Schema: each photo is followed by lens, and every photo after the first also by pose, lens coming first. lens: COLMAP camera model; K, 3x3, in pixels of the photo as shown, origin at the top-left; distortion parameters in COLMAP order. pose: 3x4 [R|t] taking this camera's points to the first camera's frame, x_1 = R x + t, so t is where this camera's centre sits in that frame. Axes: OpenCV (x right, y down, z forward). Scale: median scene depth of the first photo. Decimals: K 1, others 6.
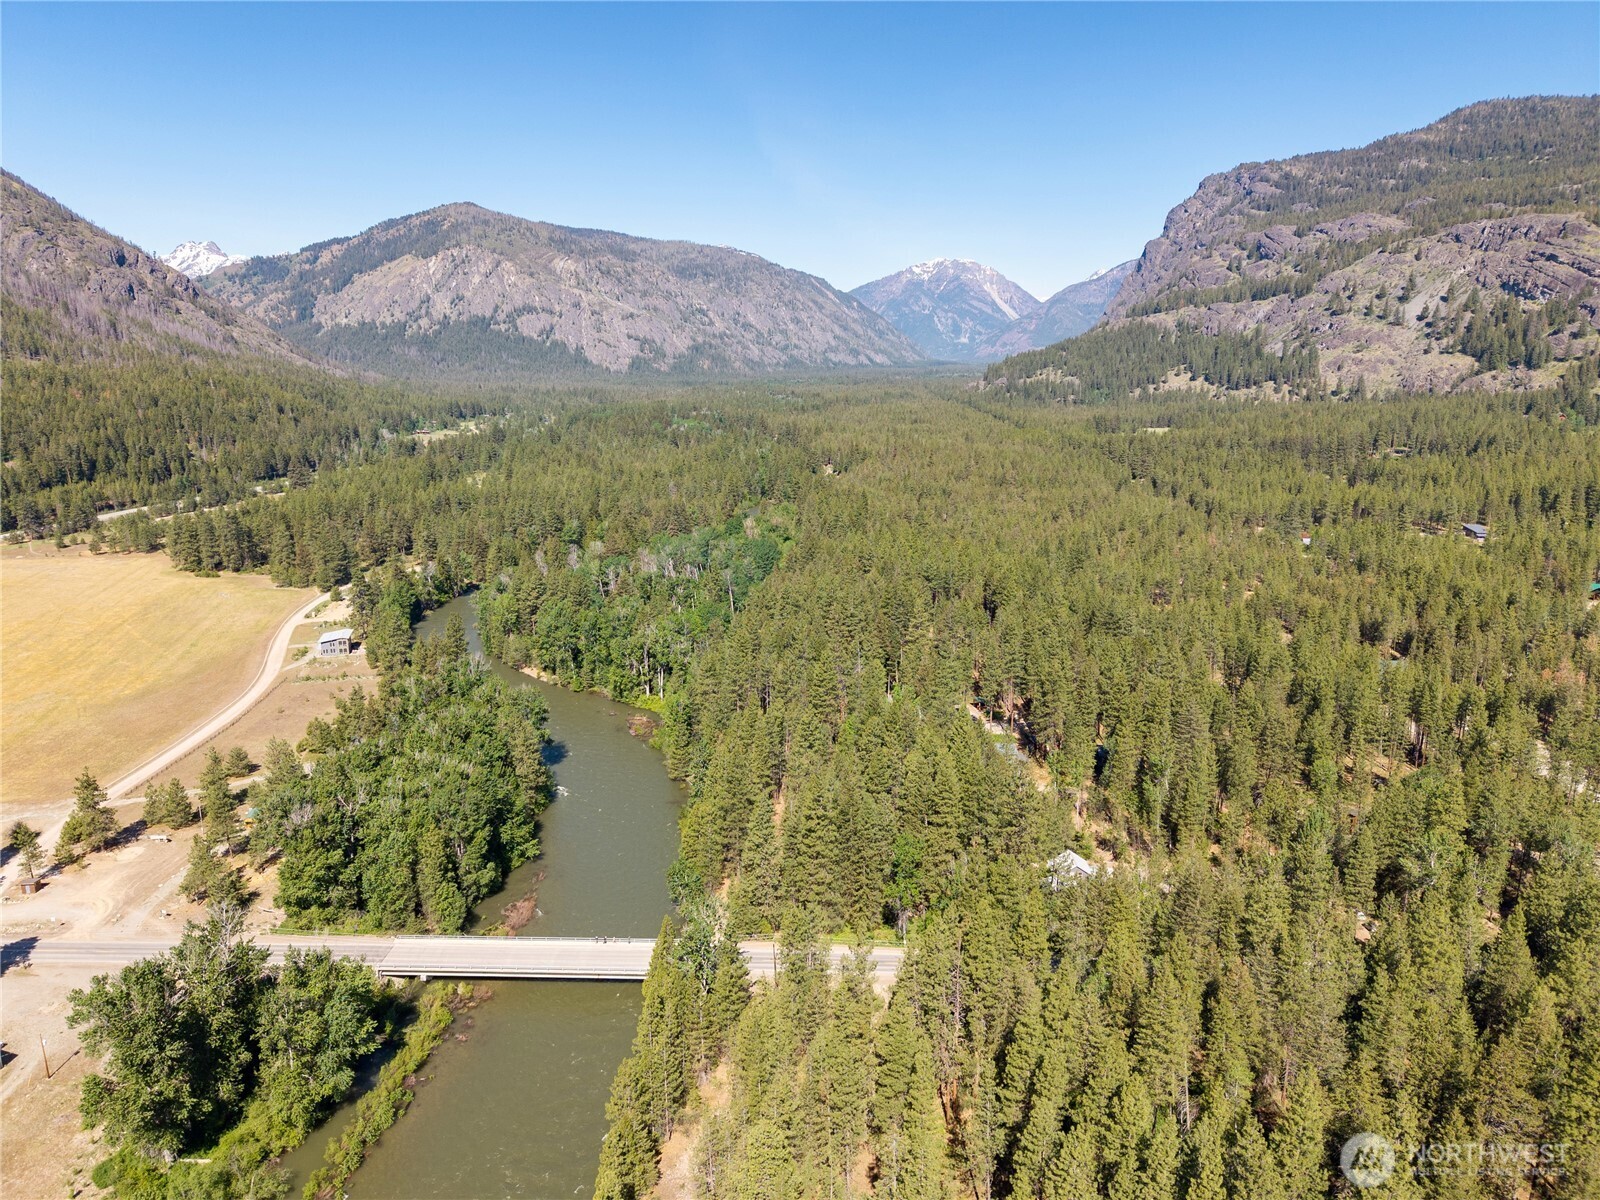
lens RADIAL K [[1112.0, 0, 800.0], [0, 1112.0, 600.0], [0, 0, 1]] dist [0.079492, -0.070175]
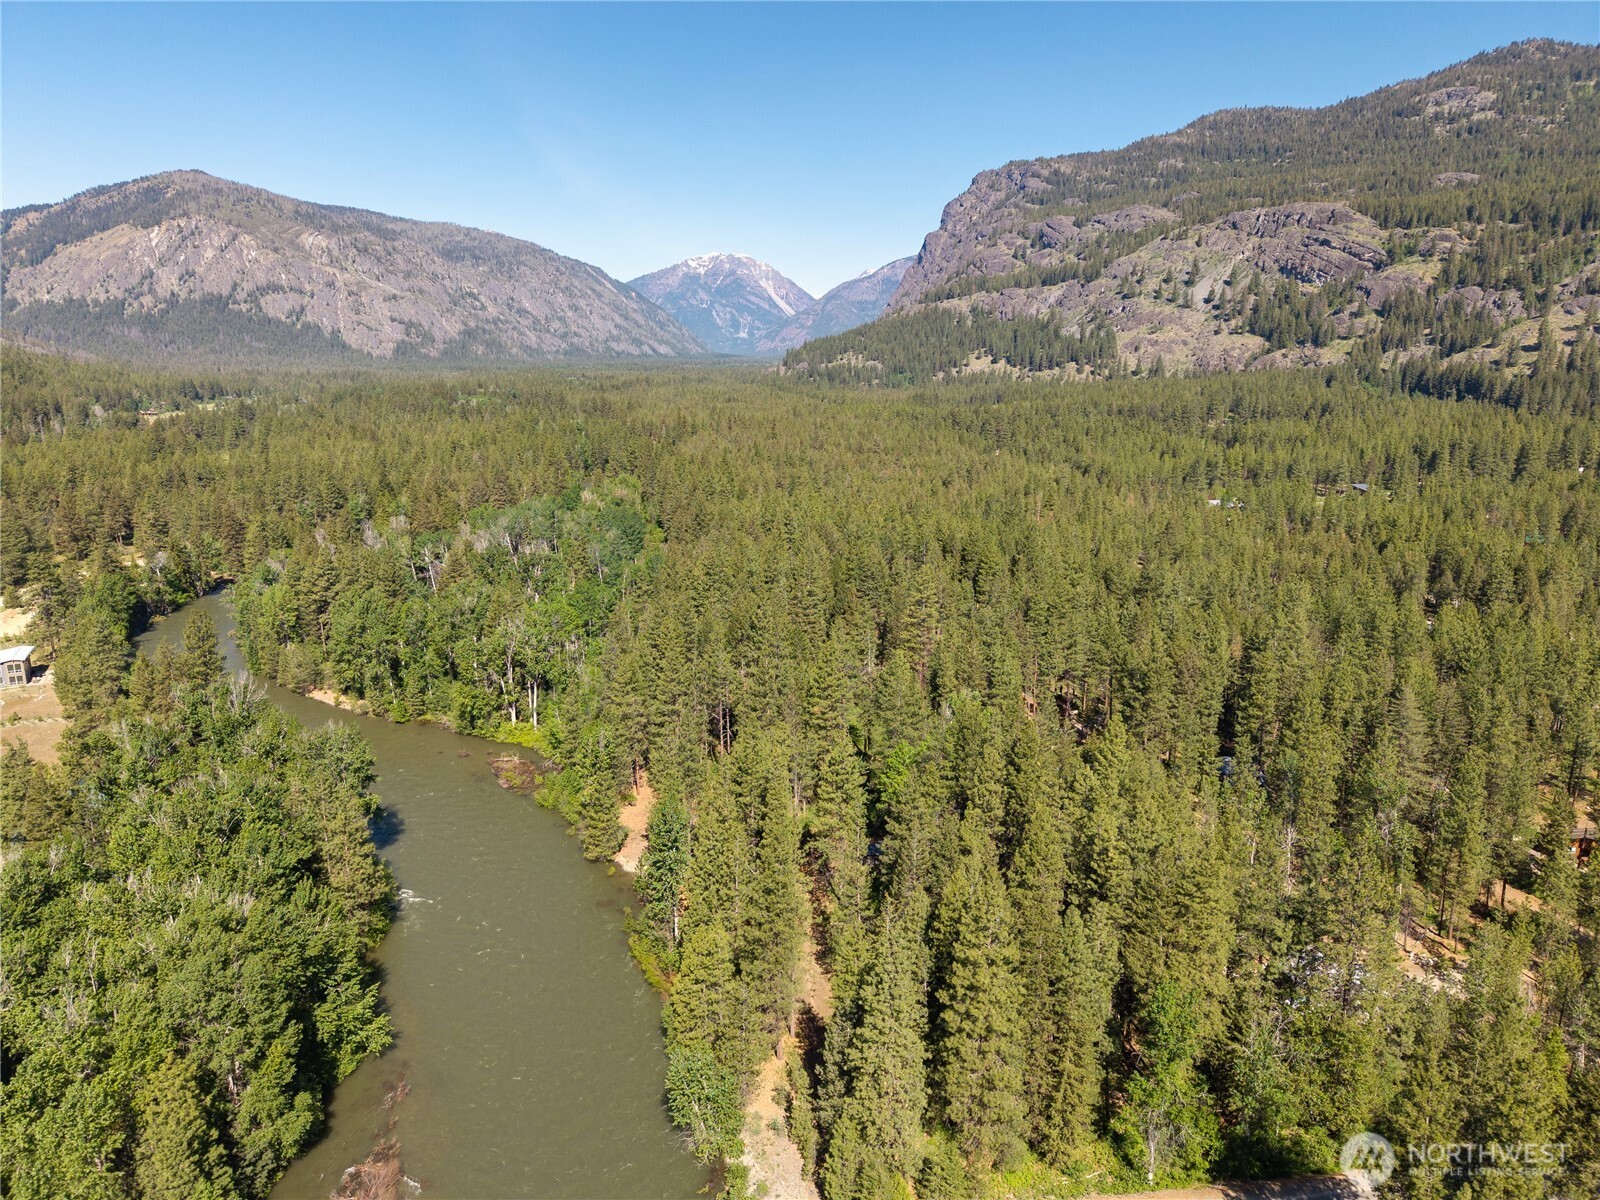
lens RADIAL K [[1097.1, 0, 792.8], [0, 1097.1, 605.6], [0, 0, 1]] dist [0.017439, -0.002110]
pose [[0.980107, -0.039478, 0.194502, -0.030193], [0.038364, 0.999219, 0.009491, 0.004583], [-0.194725, -0.001840, 0.980856, 0.097125]]
